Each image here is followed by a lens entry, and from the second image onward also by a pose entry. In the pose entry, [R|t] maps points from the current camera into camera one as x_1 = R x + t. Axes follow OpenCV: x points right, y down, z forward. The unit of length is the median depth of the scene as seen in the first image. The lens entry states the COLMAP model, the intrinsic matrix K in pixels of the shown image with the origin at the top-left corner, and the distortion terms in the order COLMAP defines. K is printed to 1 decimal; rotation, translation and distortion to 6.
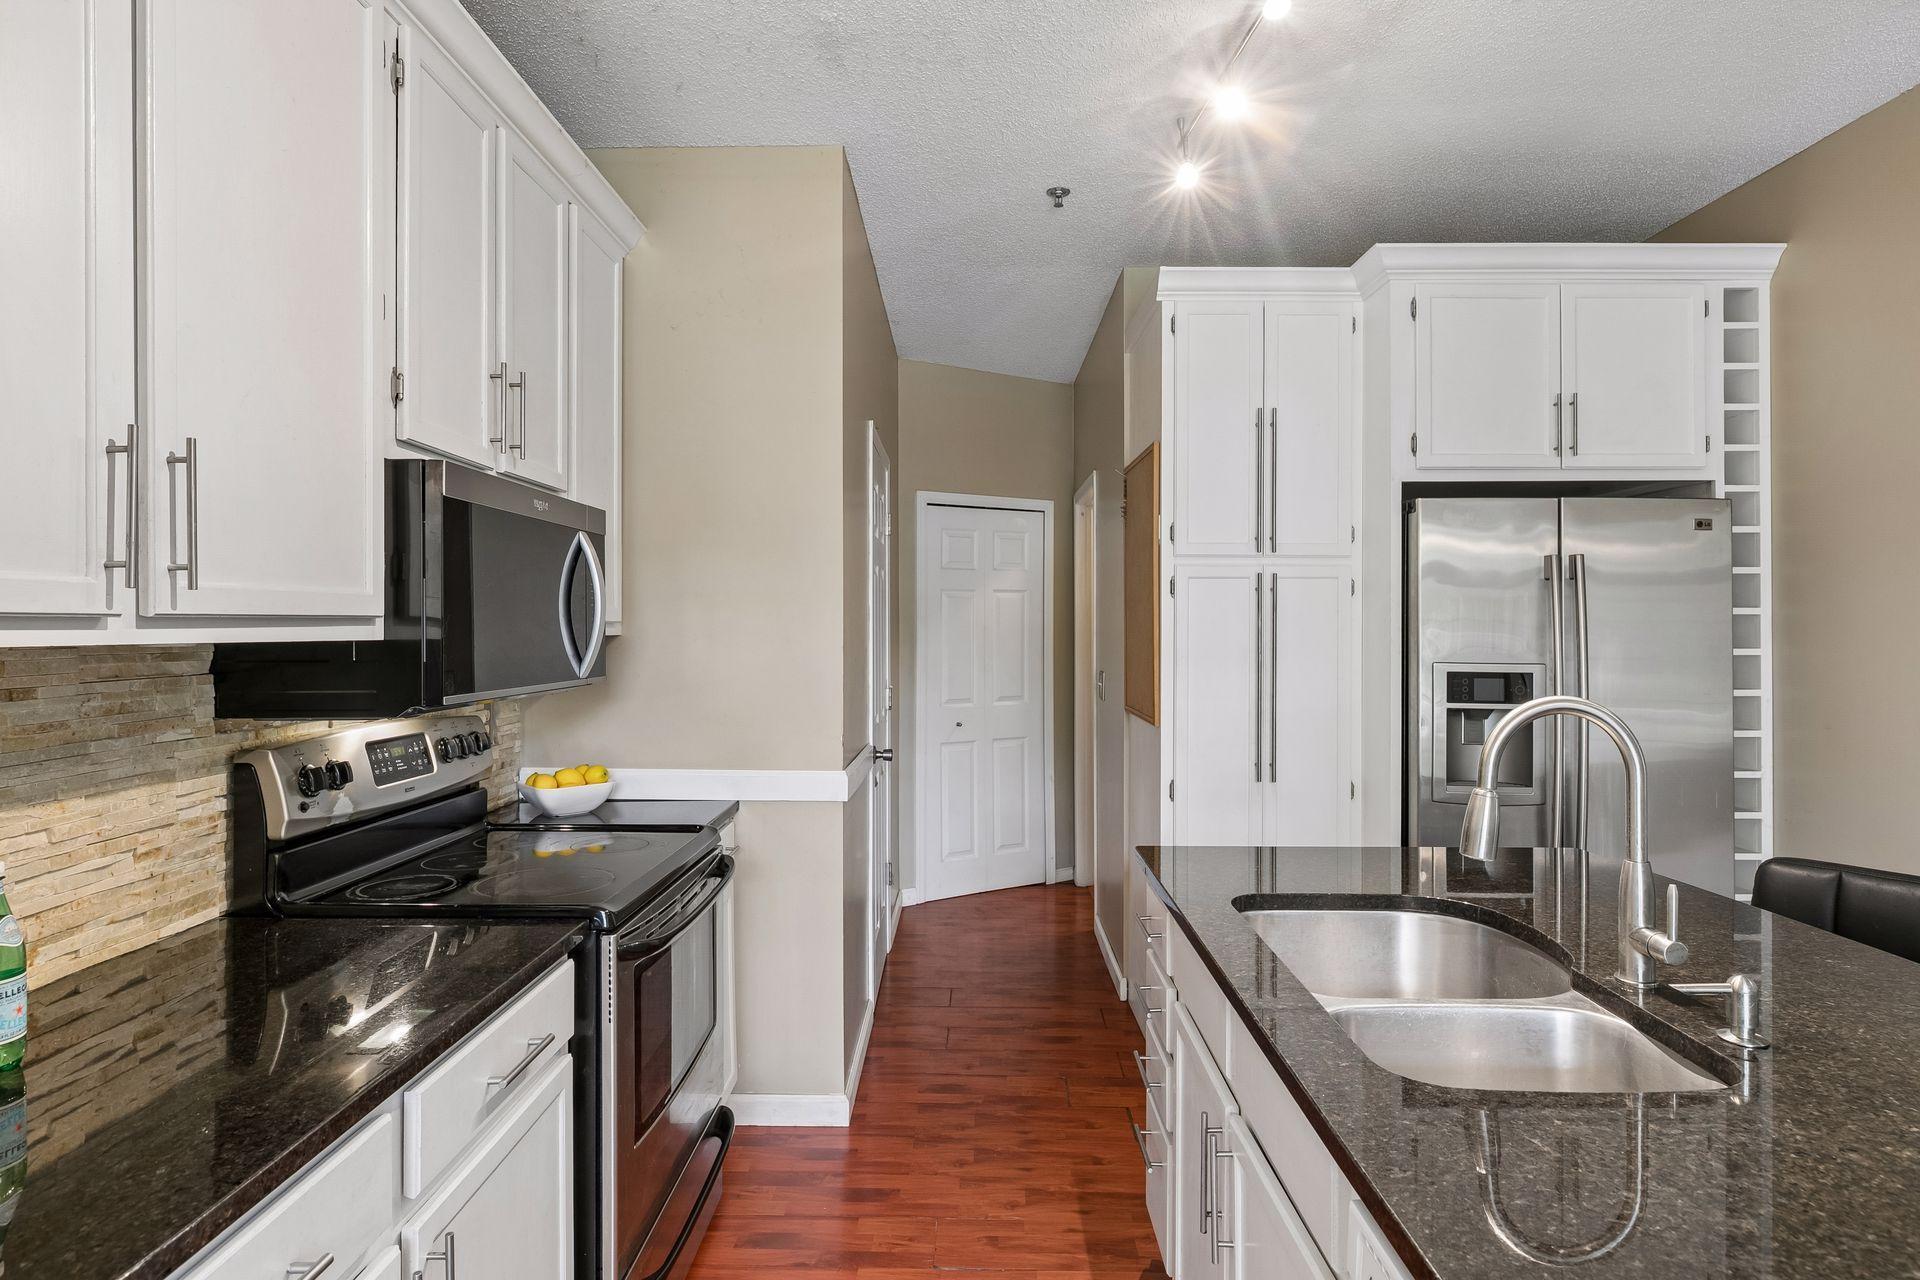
lens RADIAL K [[1030.1, 0, 953.6], [0, 1030.1, 628.6], [0, 0, 1]] dist [0.006395, -0.001045]
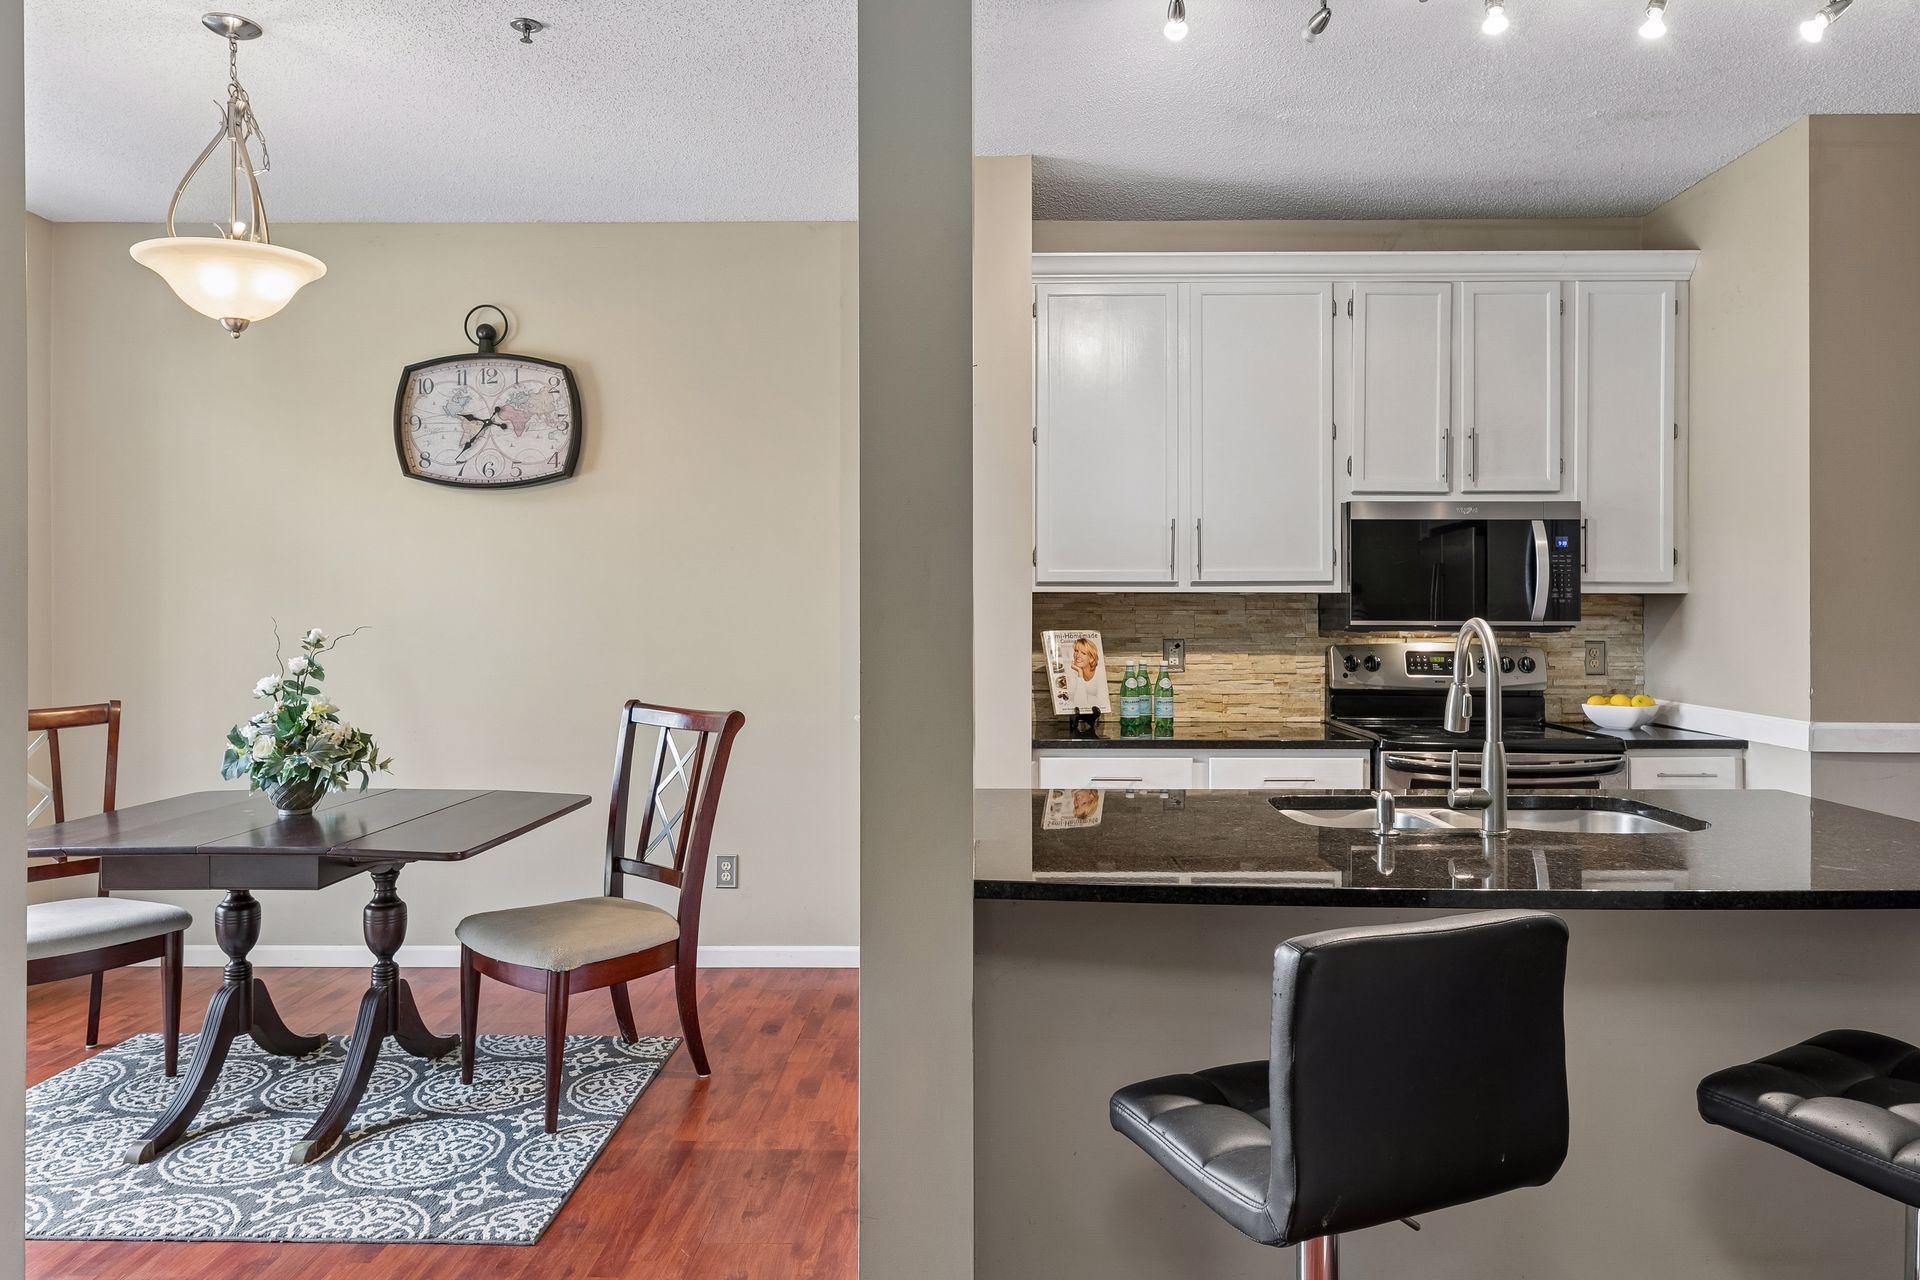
lens RADIAL K [[1222.2, 0, 964.5], [0, 1222.2, 624.7], [0, 0, 1]] dist [-0.000440, 0.000291]
pose [[-0.005158, 0.011613, -0.999919, 1.359156], [-0.002670, 0.999929, 0.011627, 0.035217], [0.999983, 0.002730, -0.005126, 0.197143]]
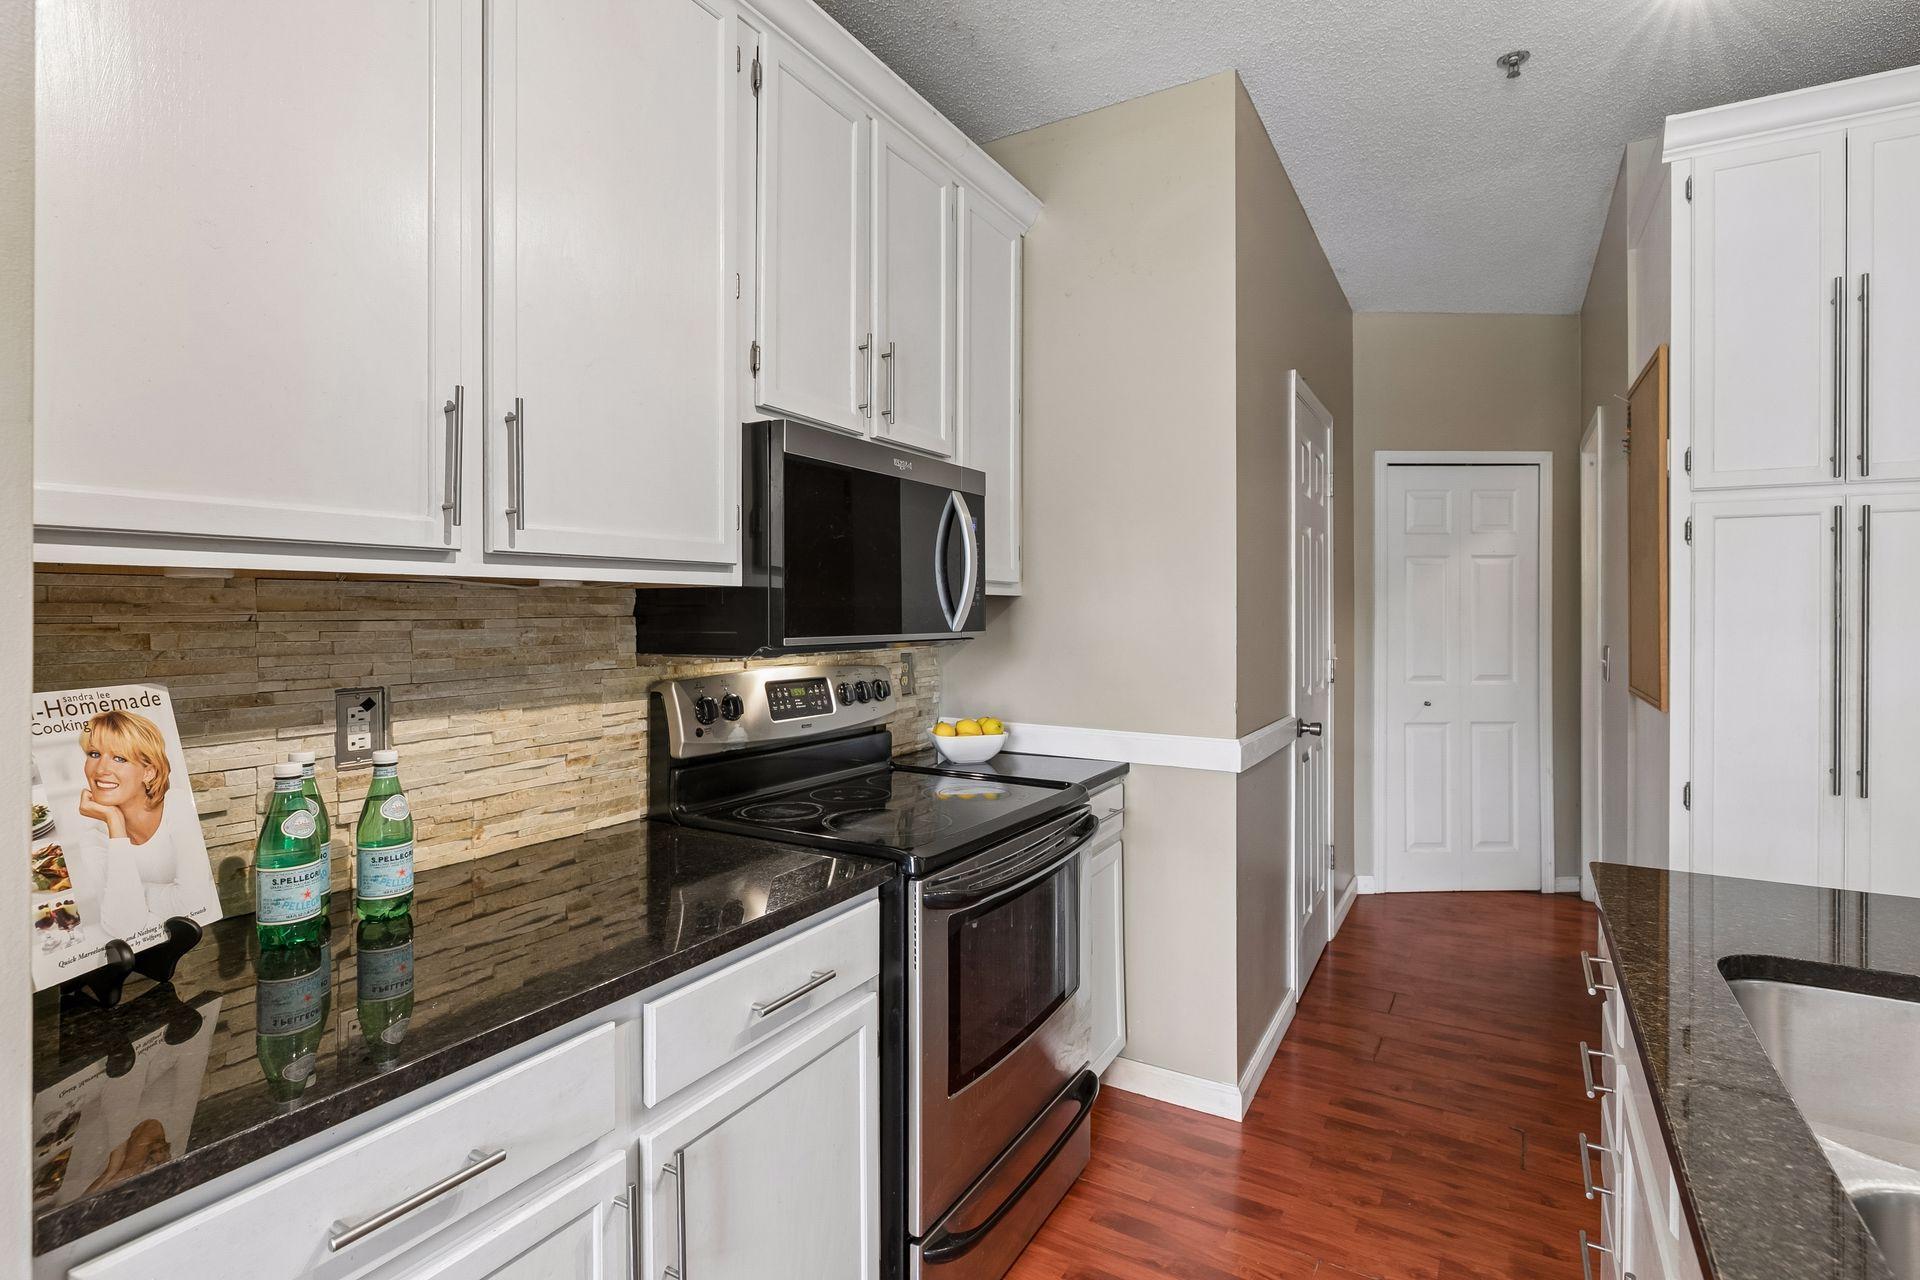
lens RADIAL K [[931.8, 0, 957.4], [0, 931.8, 611.7], [0, 0, 1]] dist [-0.003201, 0.000243]
pose [[0.871713, 0.000520, -0.490016, 0.104258], [-0.001096, 0.999999, -0.000889, 0.028424], [0.490015, 0.001312, 0.871713, 0.173857]]
